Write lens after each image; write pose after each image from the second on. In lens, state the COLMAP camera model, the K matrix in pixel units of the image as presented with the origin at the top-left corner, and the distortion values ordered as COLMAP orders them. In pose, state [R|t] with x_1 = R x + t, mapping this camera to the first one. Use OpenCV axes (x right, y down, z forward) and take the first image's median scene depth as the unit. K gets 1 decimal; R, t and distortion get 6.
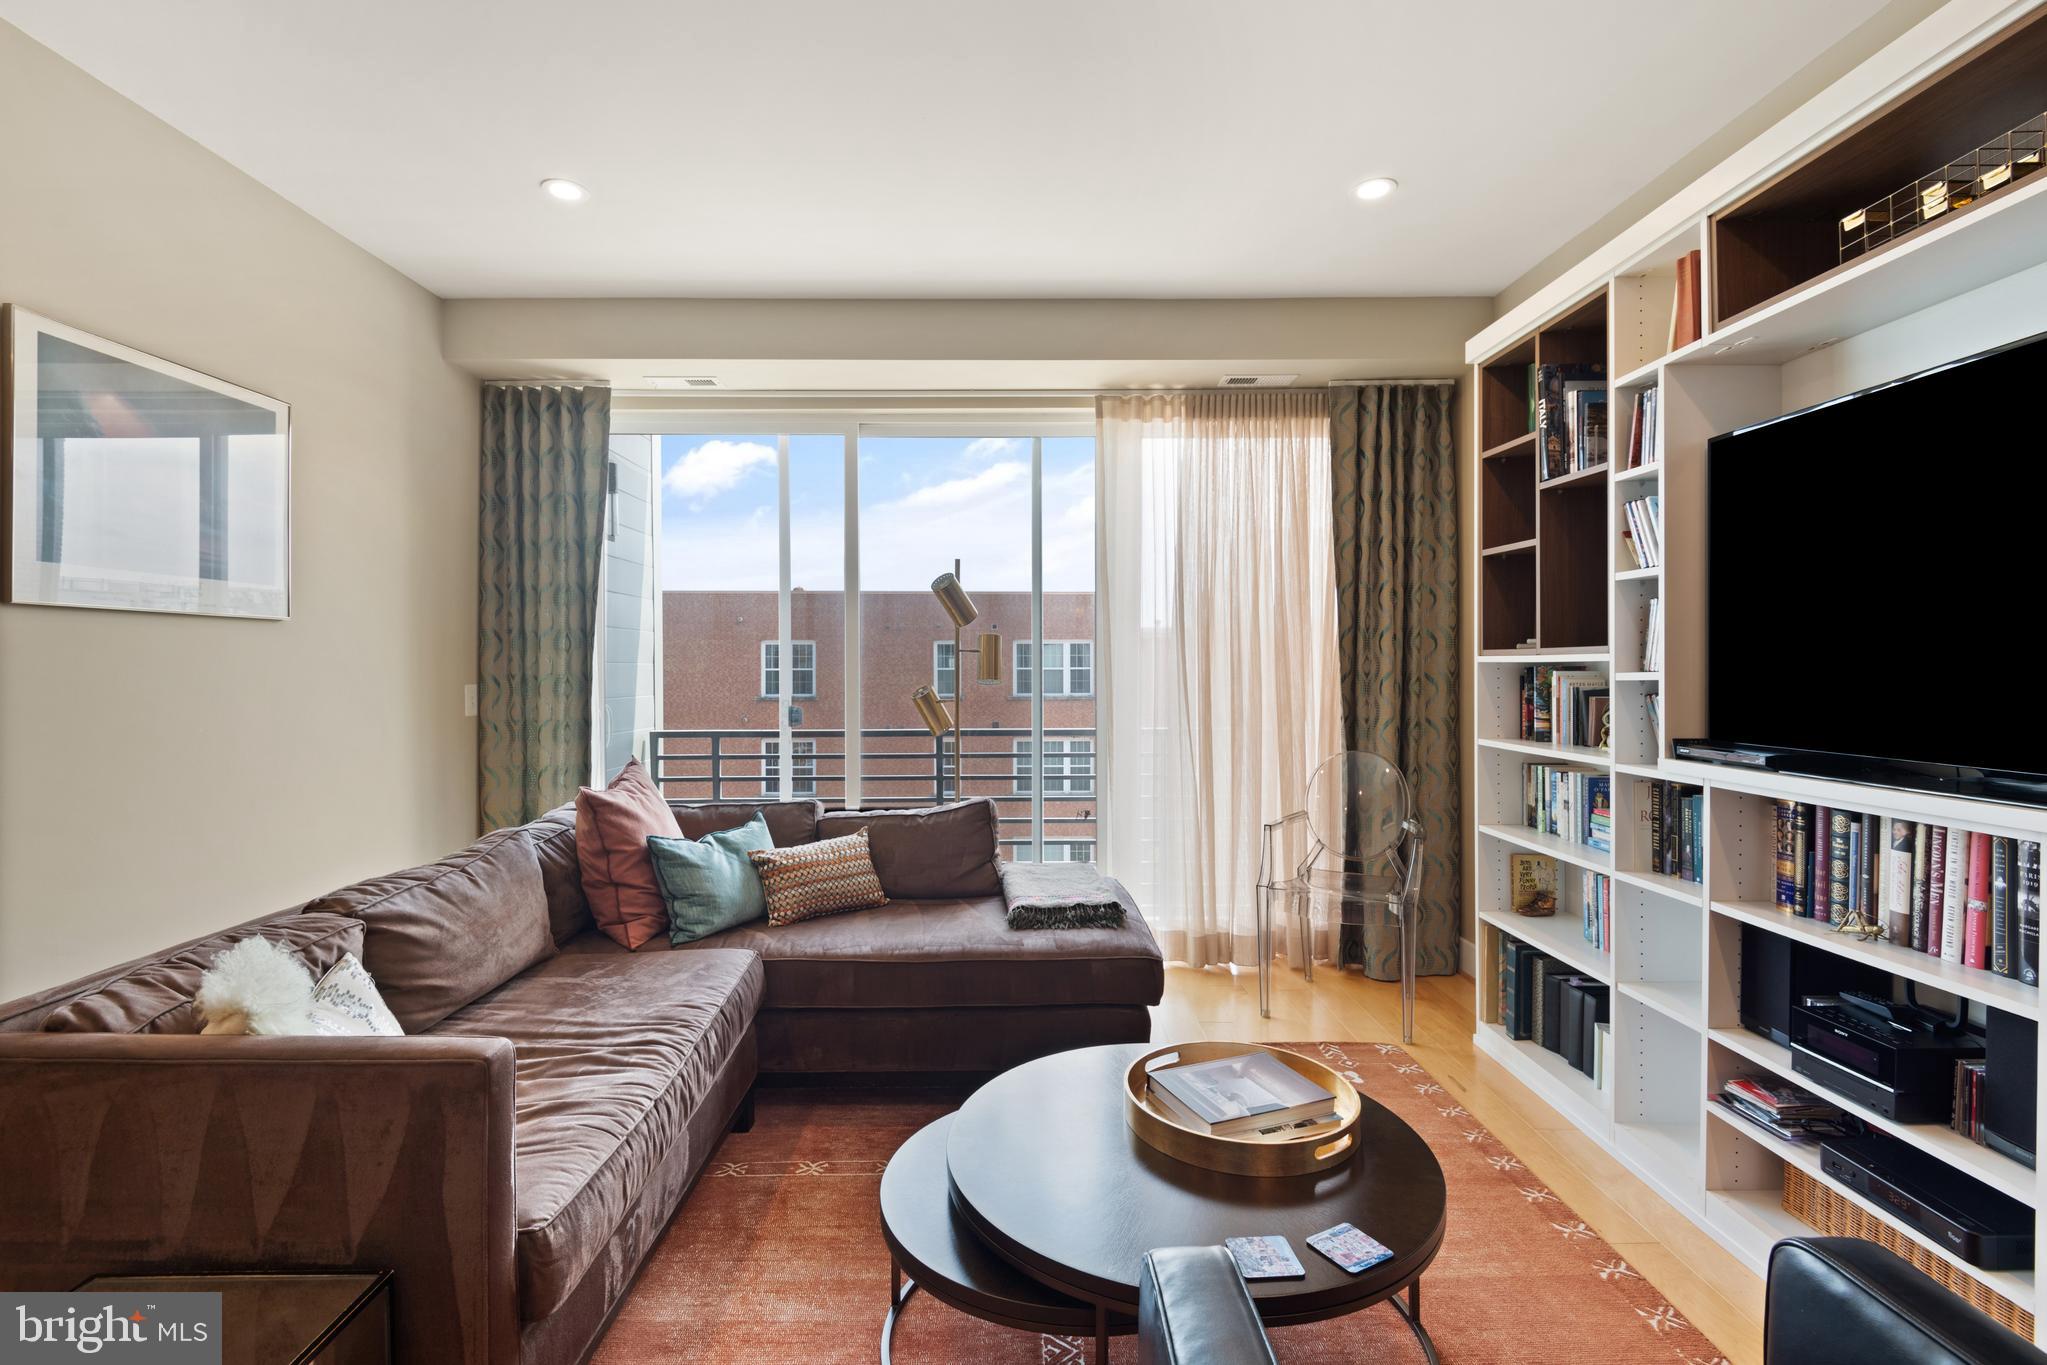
lens RADIAL K [[954.9, 0, 1004.4], [0, 954.9, 664.4], [0, 0, 1]] dist [0.011681, -0.013485]
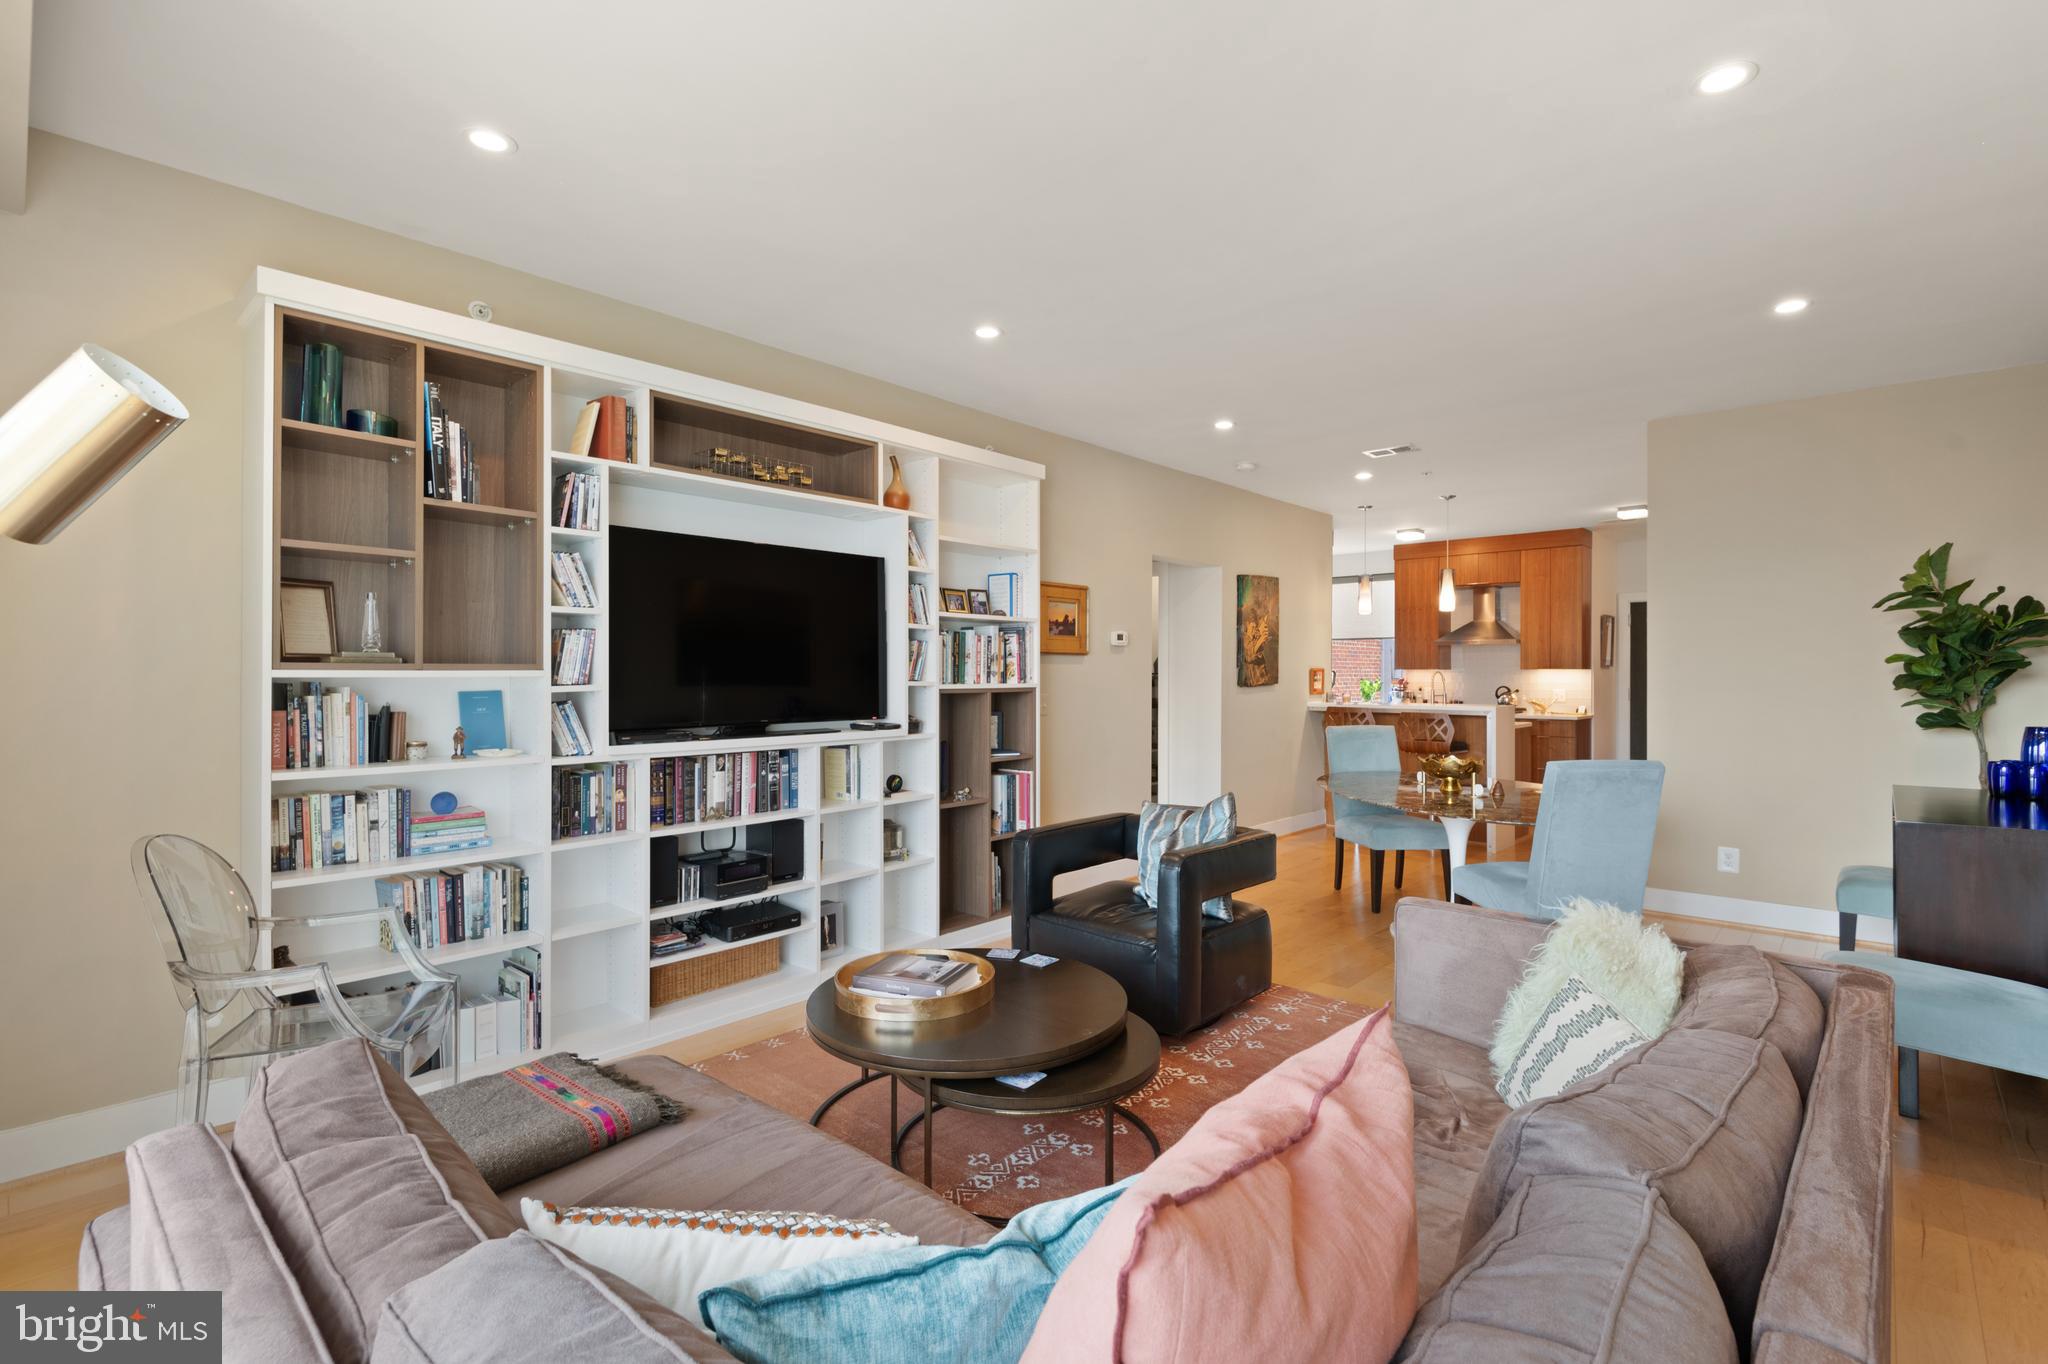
lens RADIAL K [[949.3, 0, 1021.5], [0, 949.3, 670.3], [0, 0, 1]] dist [0.013023, -0.014004]
pose [[-0.745872, 0.003750, 0.666078, -0.635260], [0.000591, 0.999987, -0.004968, -0.005545], [-0.666089, -0.003312, -0.745865, 1.504769]]
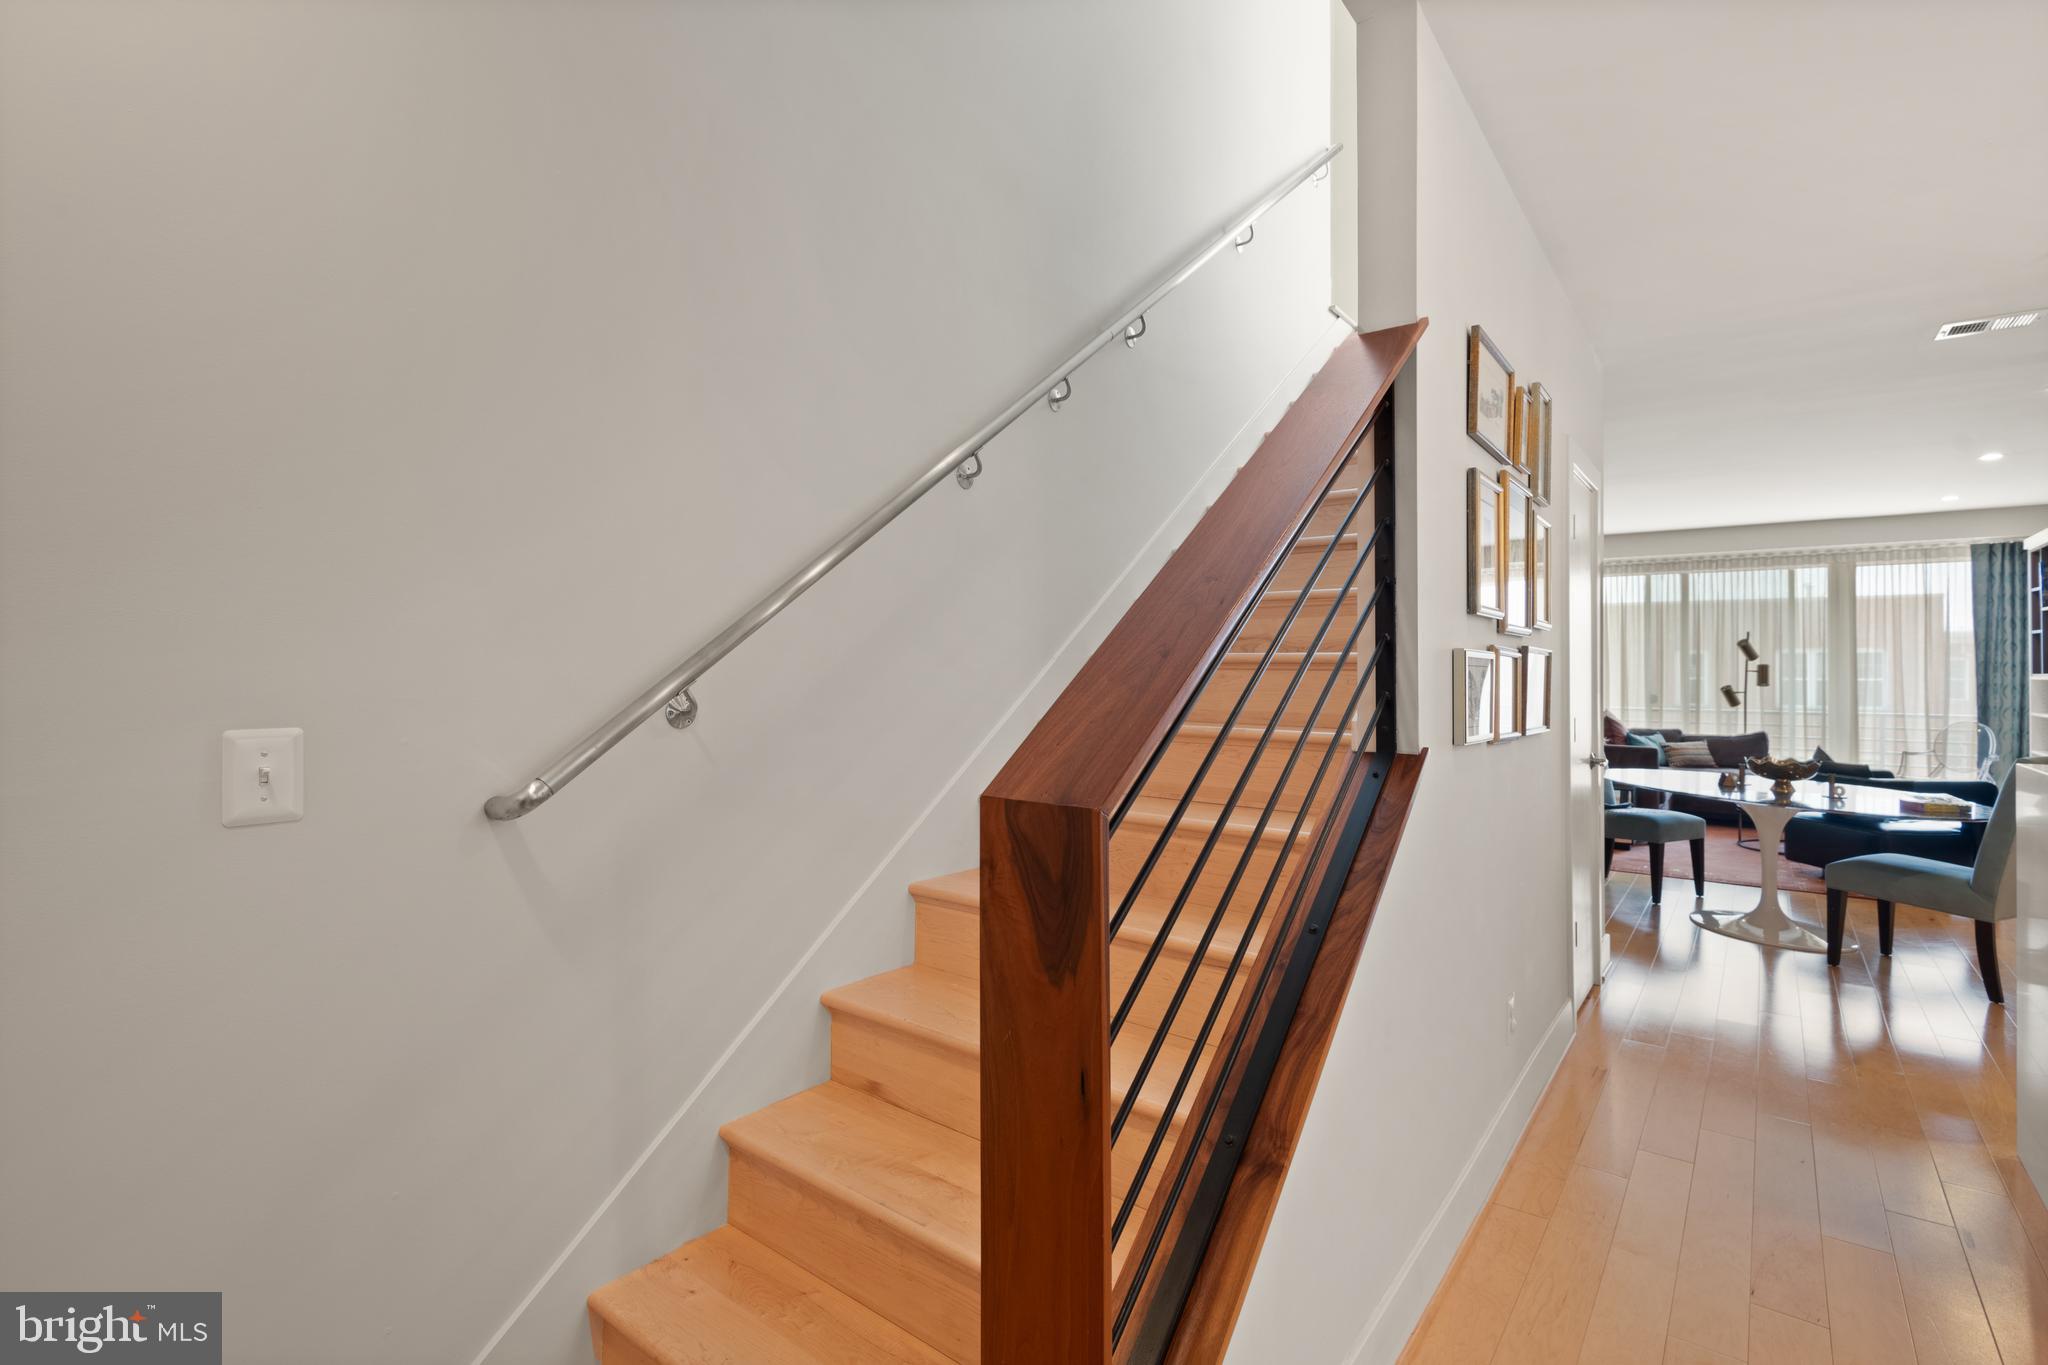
lens RADIAL K [[955.4, 0, 1004.9], [0, 955.4, 664.4], [0, 0, 1]] dist [0.011681, -0.013485]
pose [[0.779413, 0.002414, -0.626506, 0.004346], [-0.001186, 0.999996, 0.002378, -0.052858], [0.626510, -0.001110, 0.779413, -3.104841]]
